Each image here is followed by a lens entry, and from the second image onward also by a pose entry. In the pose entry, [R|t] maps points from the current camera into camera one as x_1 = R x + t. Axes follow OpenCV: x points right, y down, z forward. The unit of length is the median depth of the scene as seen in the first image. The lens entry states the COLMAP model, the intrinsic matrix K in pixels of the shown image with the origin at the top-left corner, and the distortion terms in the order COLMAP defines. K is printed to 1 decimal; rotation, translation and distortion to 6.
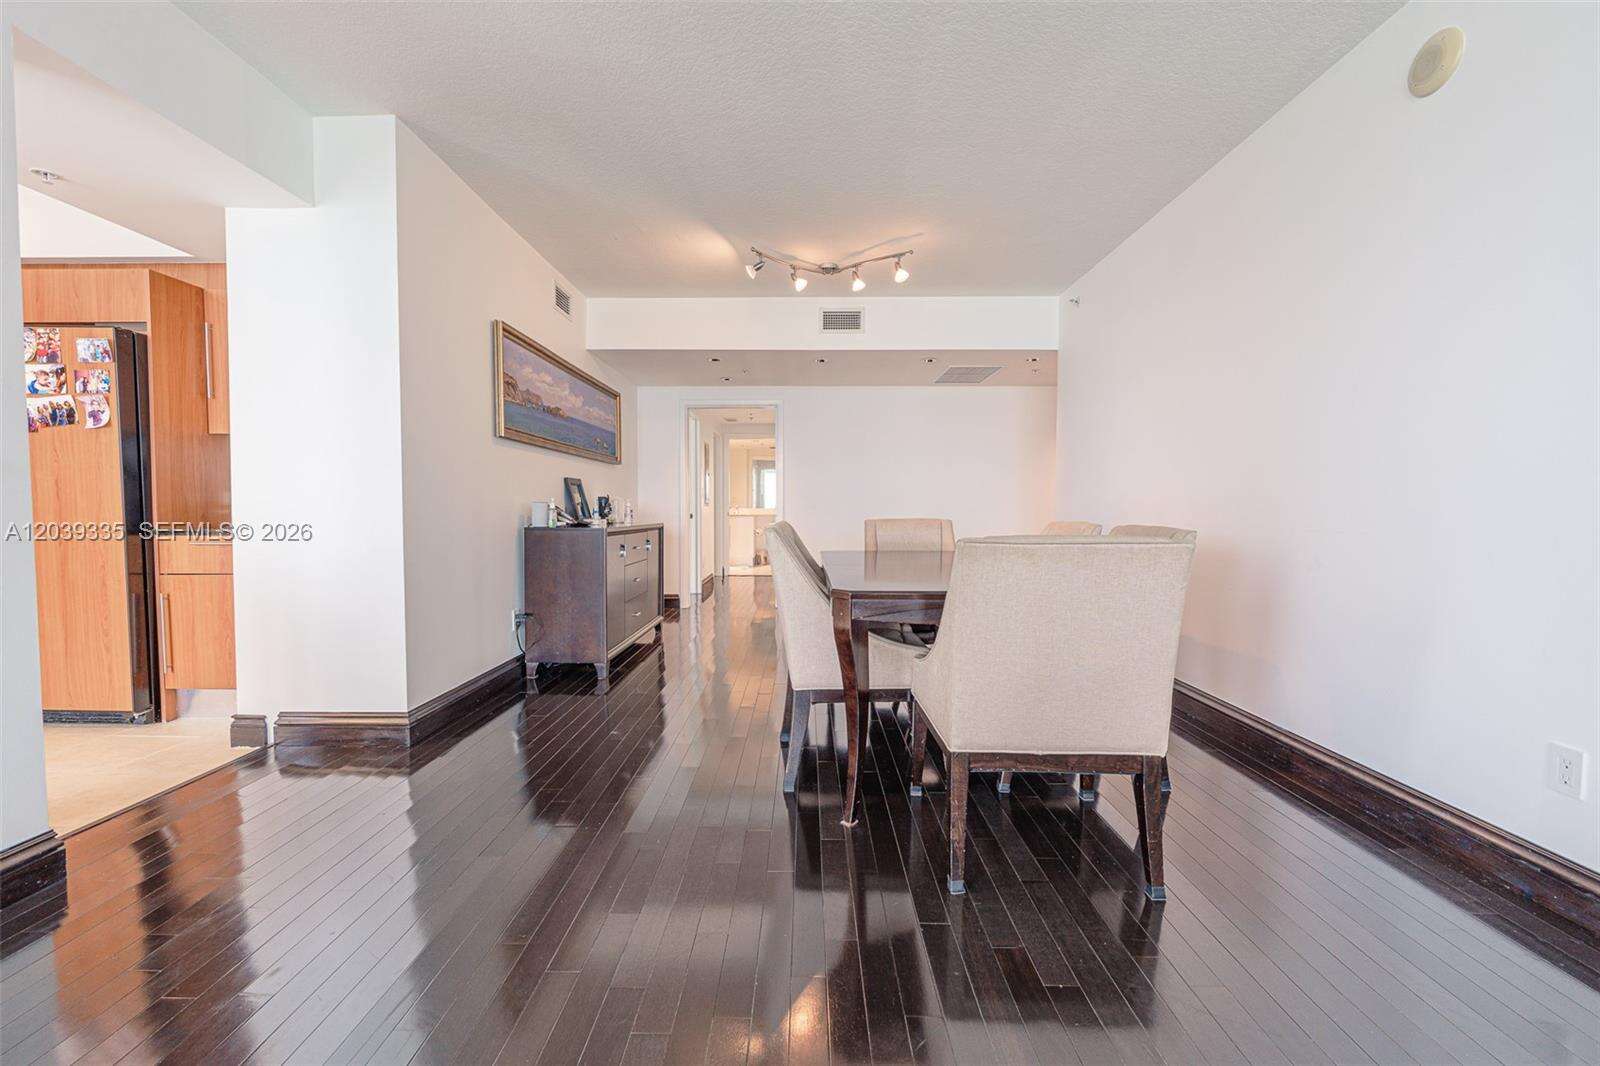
lens RADIAL K [[641.2, 0, 793.2], [0, 641.2, 539.8], [0, 0, 1]] dist [-0.001787, -0.000423]
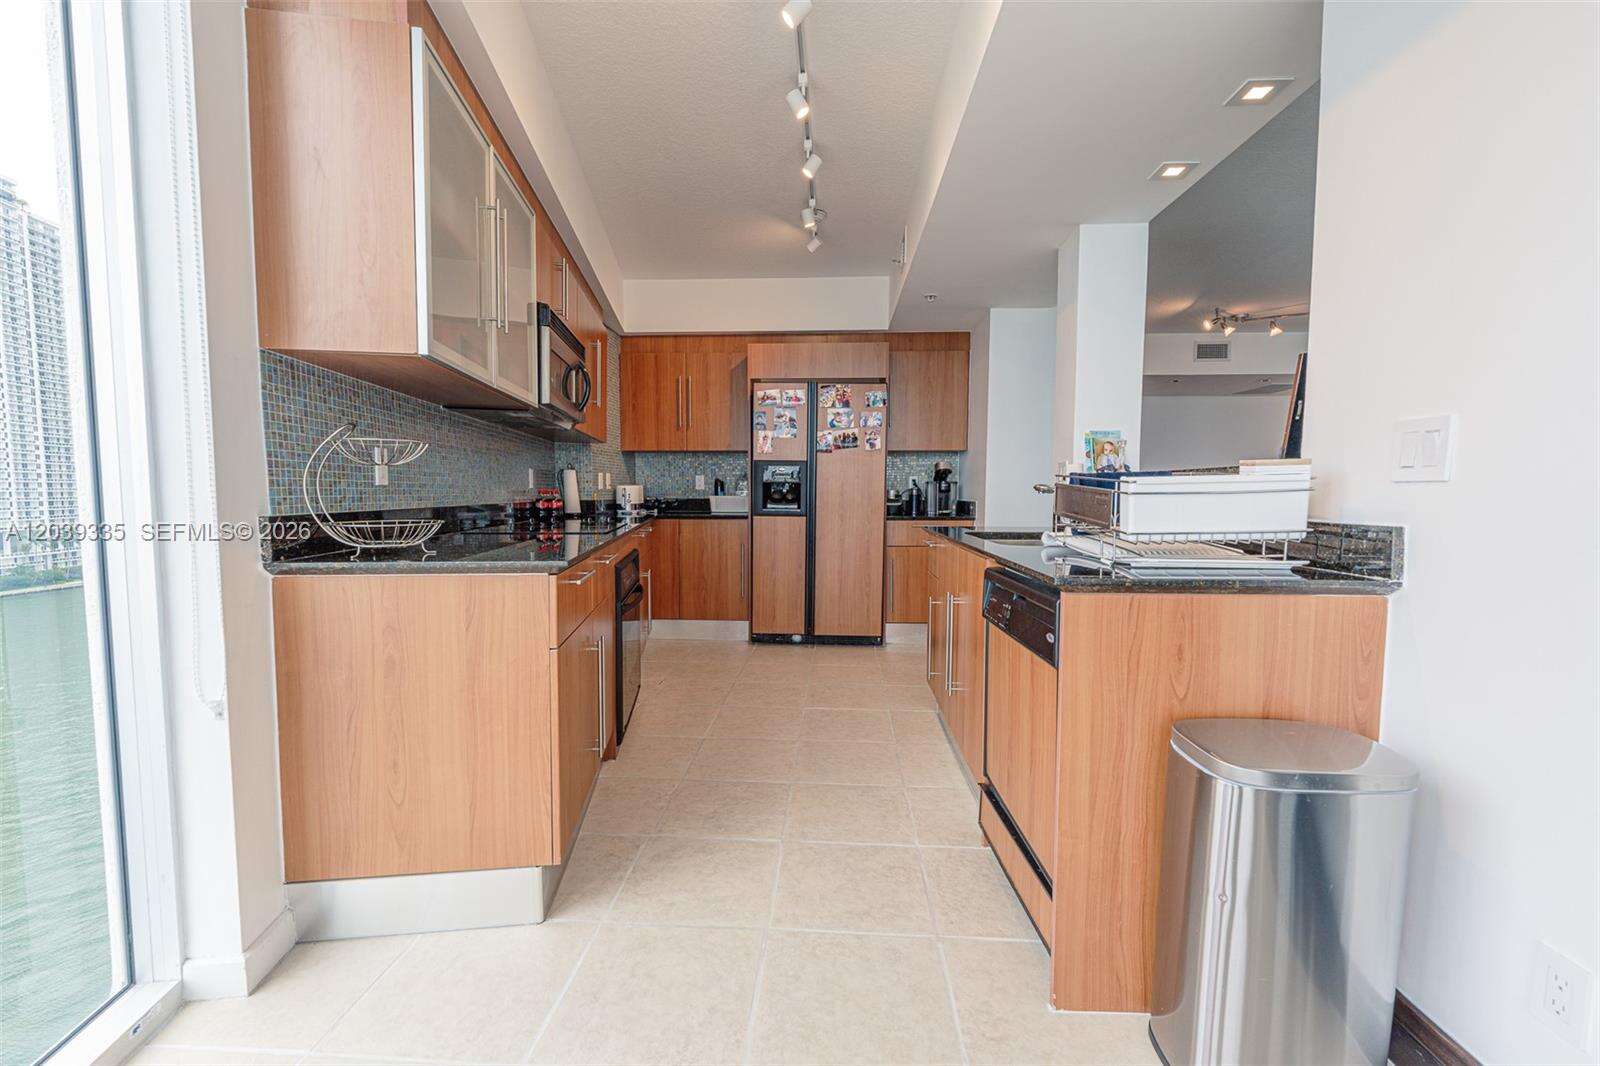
lens RADIAL K [[641.2, 0, 794.0], [0, 641.2, 530.3], [0, 0, 1]] dist [-0.001787, -0.000423]
pose [[0.998574, 0.005897, -0.053060, -1.196050], [-0.005345, 0.999930, 0.010534, 0.001834], [0.053119, -0.010236, 0.998536, -0.540078]]
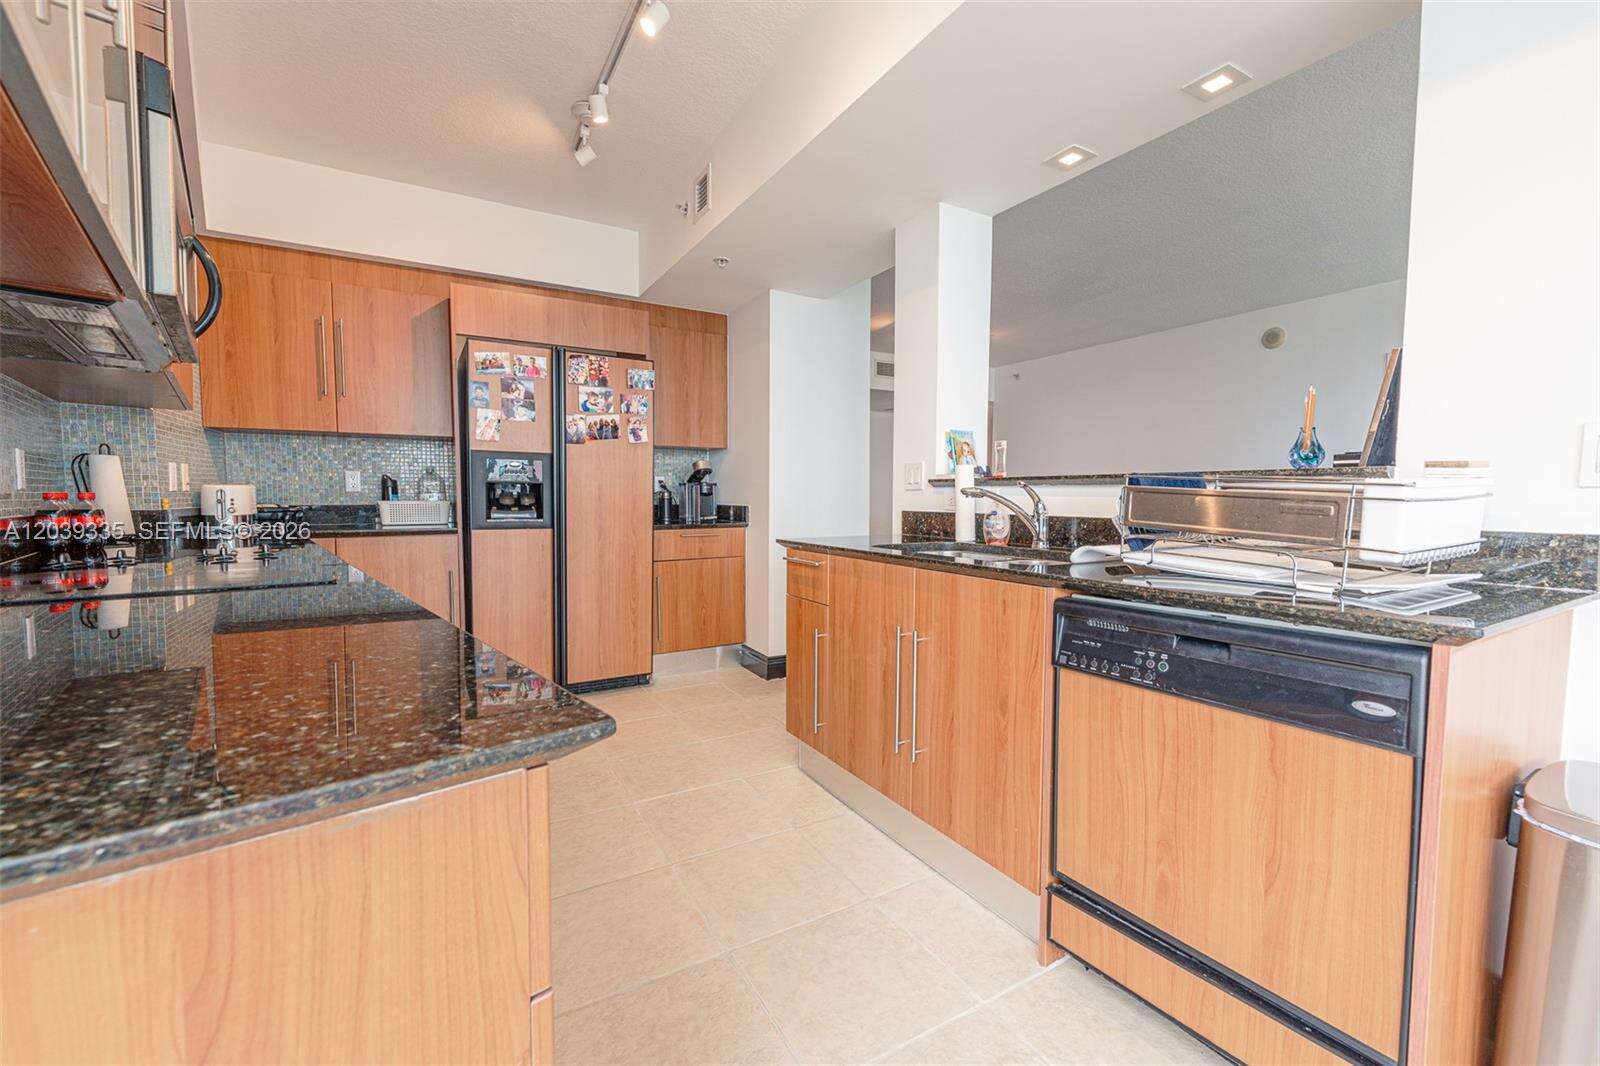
lens RADIAL K [[641.2, 0, 793.0], [0, 641.2, 533.7], [0, 0, 1]] dist [-0.001787, -0.000423]
pose [[0.870038, -0.026773, 0.492257, -1.440334], [0.021358, 0.999634, 0.016619, -0.015716], [-0.492522, -0.003946, 0.870291, -0.209966]]
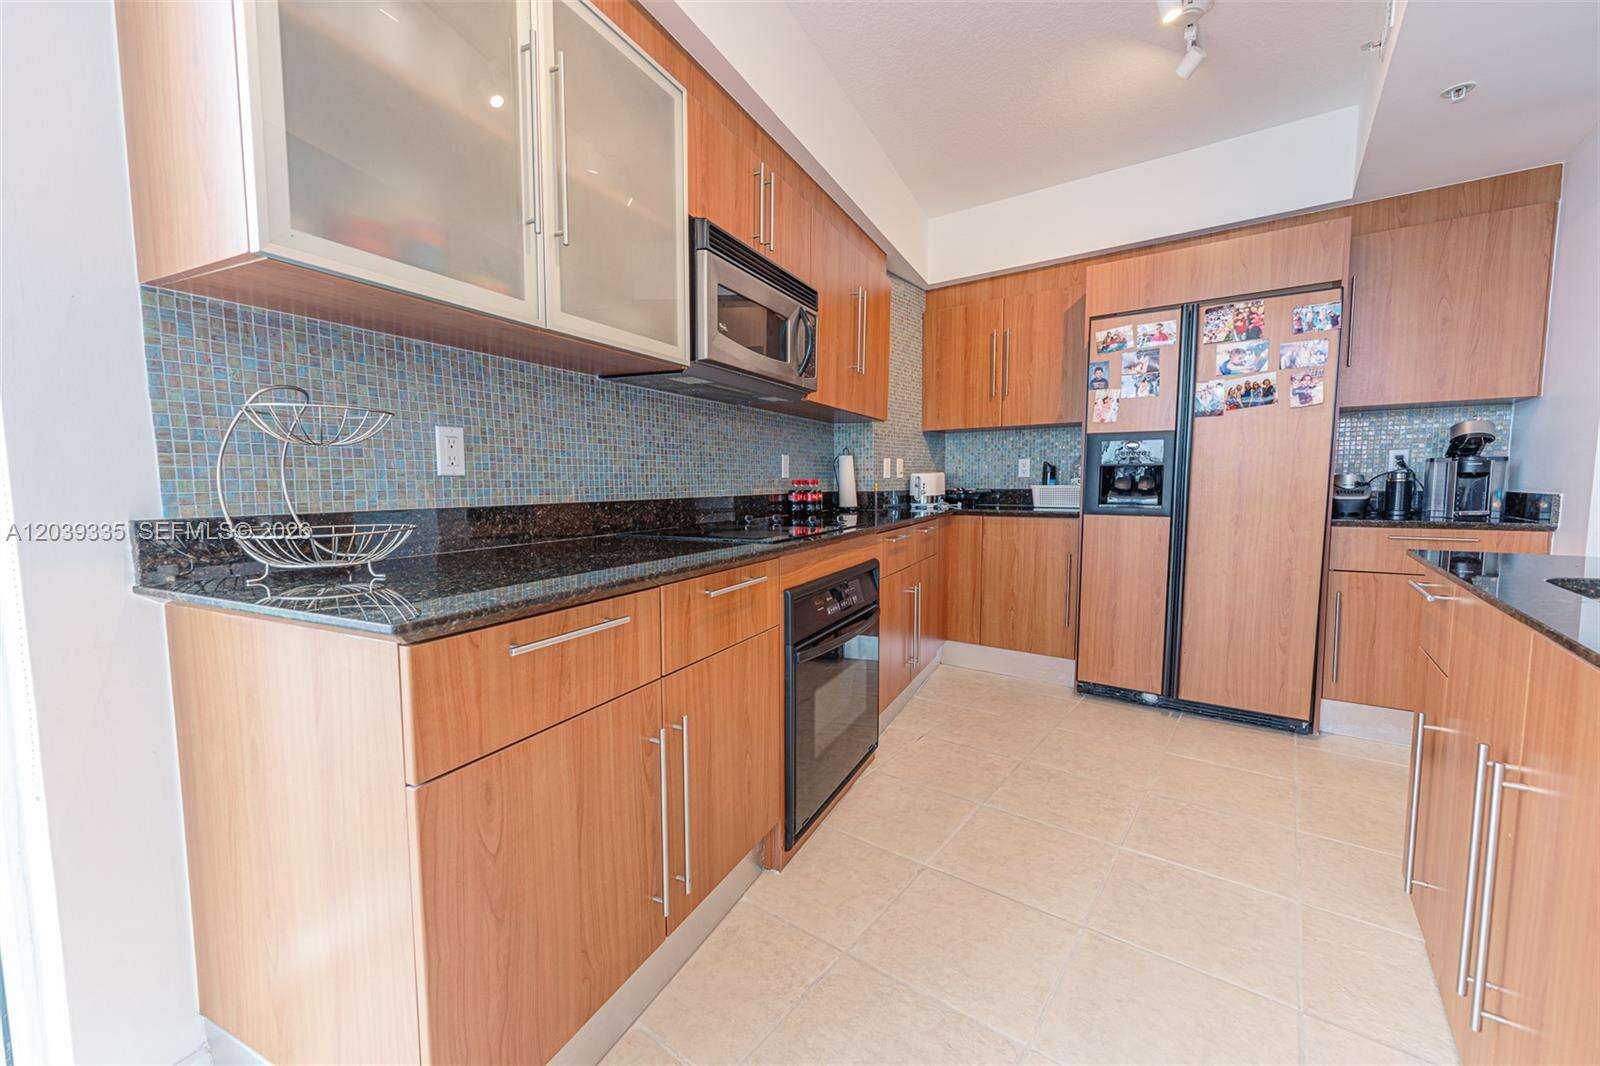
lens RADIAL K [[641.2, 0, 793.7], [0, 641.2, 534.7], [0, 0, 1]] dist [-0.001787, -0.000423]
pose [[0.806656, 0.043652, -0.589407, -1.133046], [-0.022993, 0.998832, 0.042506, -0.016386], [0.590574, -0.020735, 0.806717, -0.154202]]
